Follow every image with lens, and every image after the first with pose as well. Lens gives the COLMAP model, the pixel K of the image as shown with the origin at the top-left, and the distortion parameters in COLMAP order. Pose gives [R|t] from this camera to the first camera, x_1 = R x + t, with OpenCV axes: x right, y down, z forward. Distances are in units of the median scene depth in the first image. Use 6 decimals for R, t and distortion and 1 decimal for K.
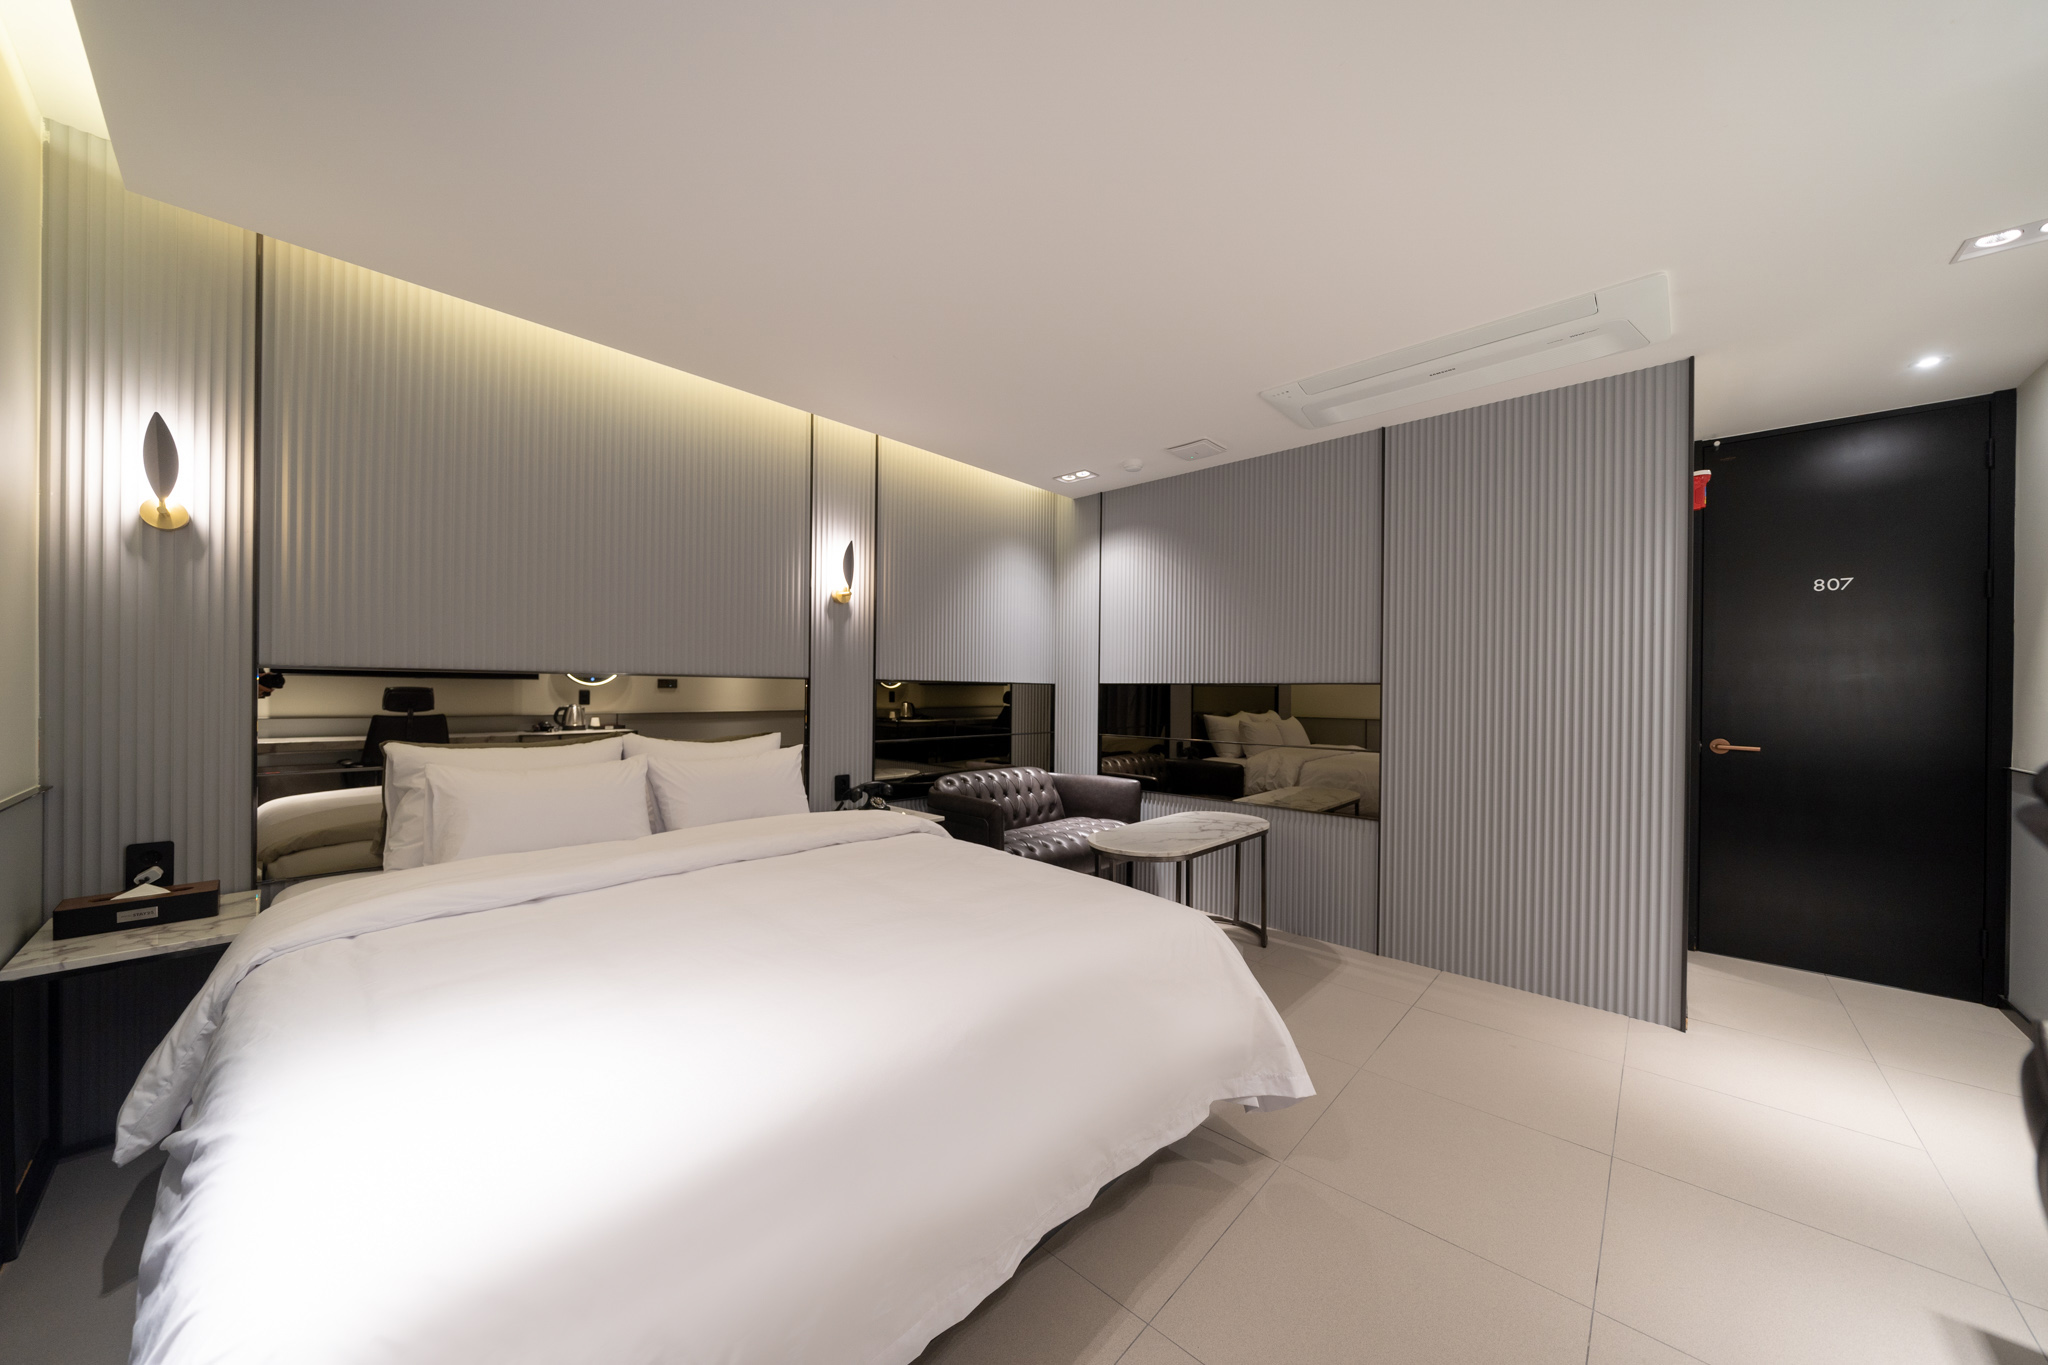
lens RADIAL K [[701.0, 0, 1023.7], [0, 701.0, 691.9], [0, 0, 1]] dist [-0.002810, -0.000093]
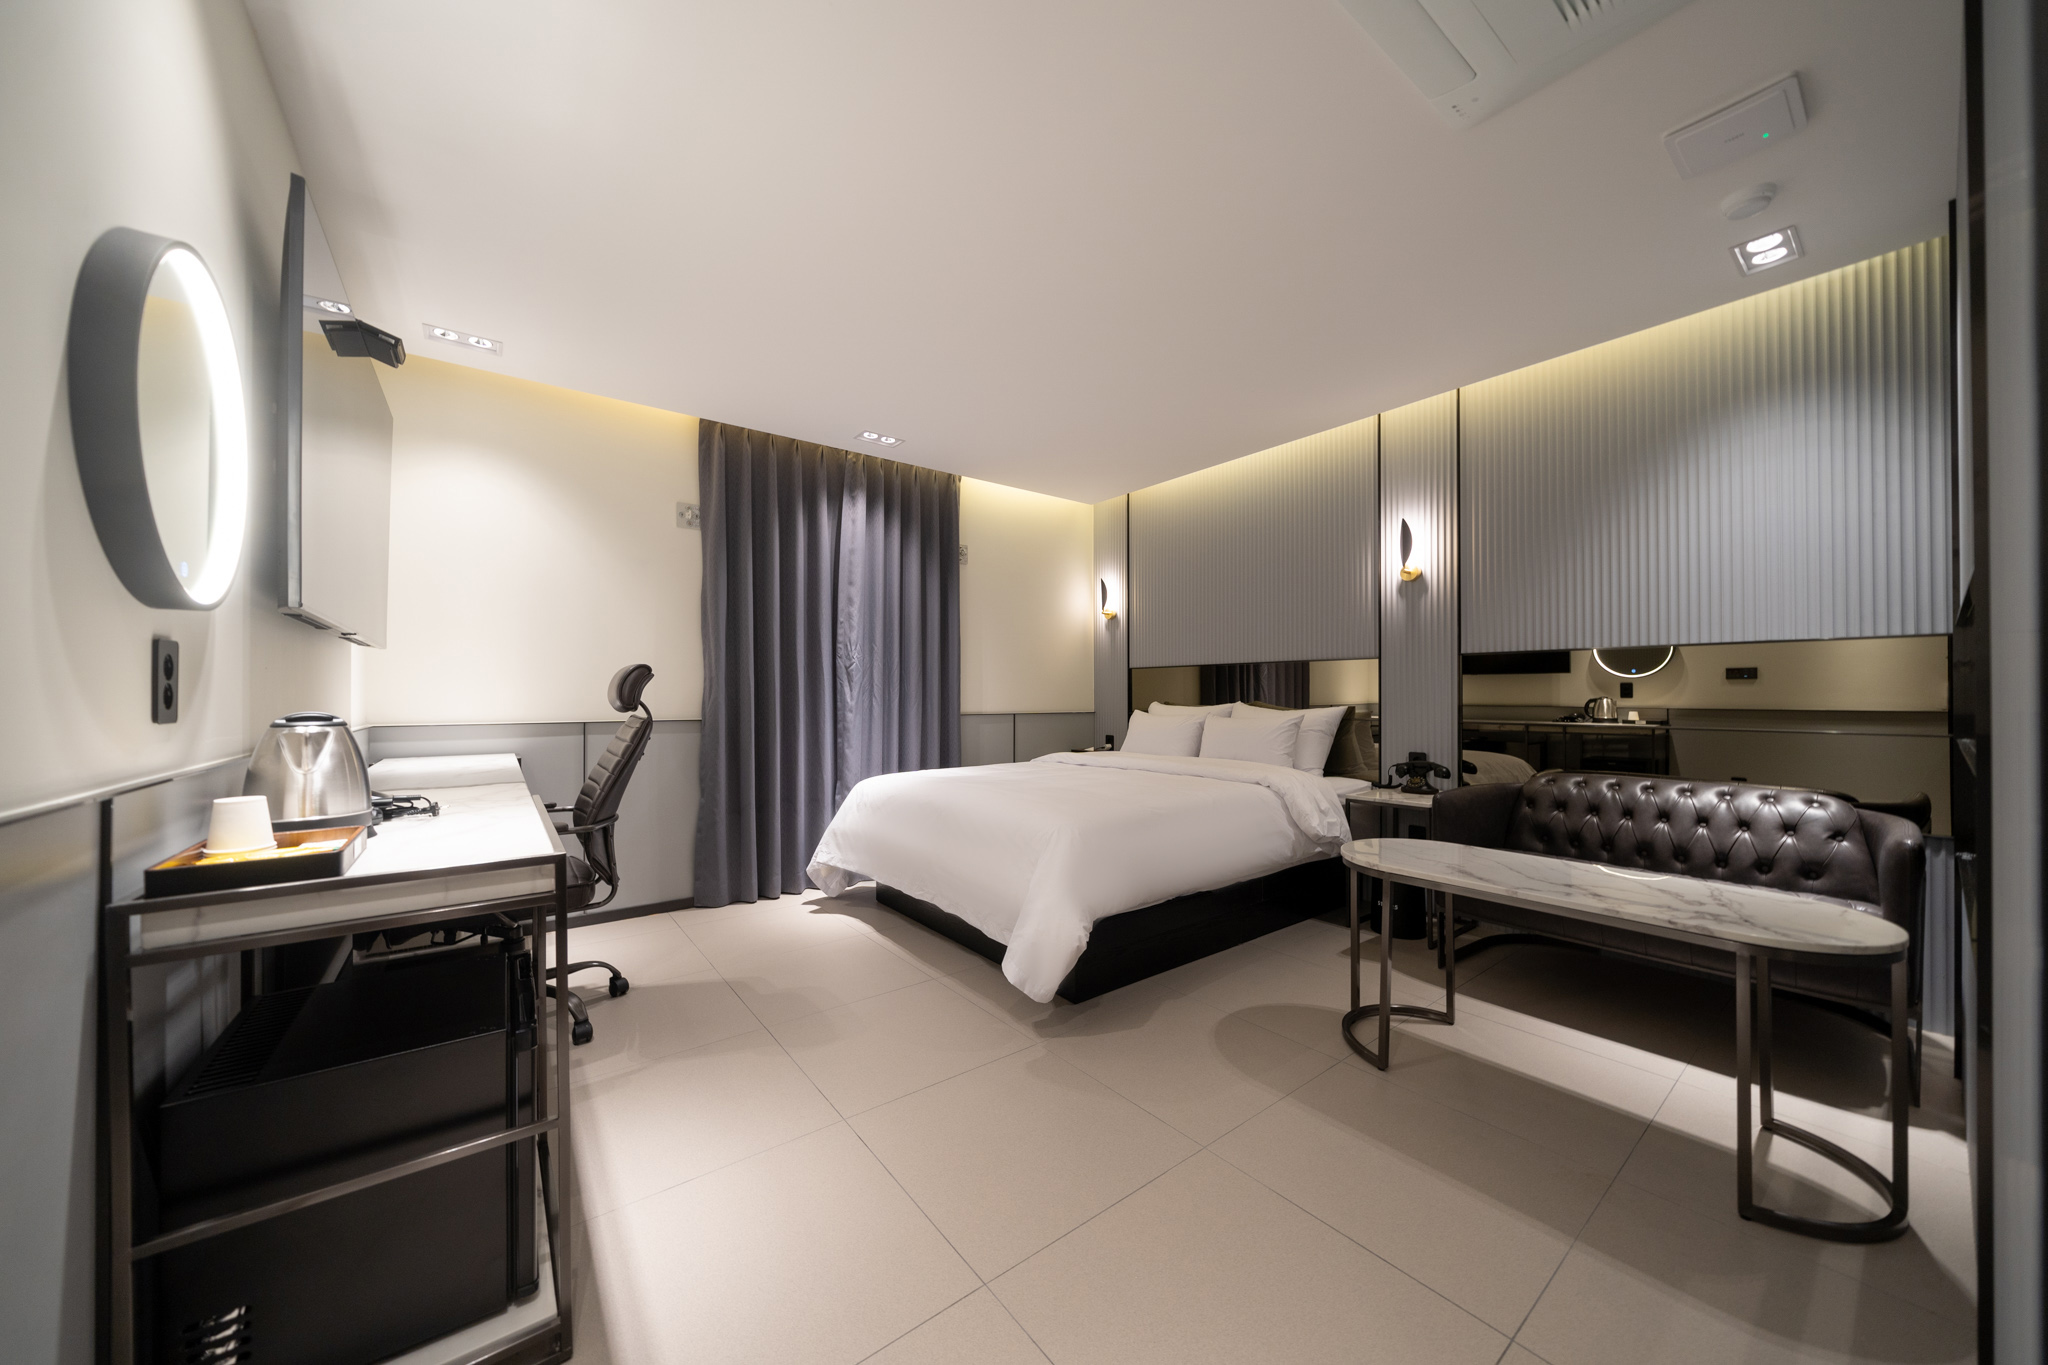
lens RADIAL K [[701.0, 0, 1023.7], [0, 701.0, 691.9], [0, 0, 1]] dist [-0.002810, -0.000093]
pose [[-0.189296, -0.011069, -0.981858, 0.715068], [-0.008081, 0.999920, -0.009715, 0.040090], [0.981887, 0.006095, -0.189370, 0.557295]]
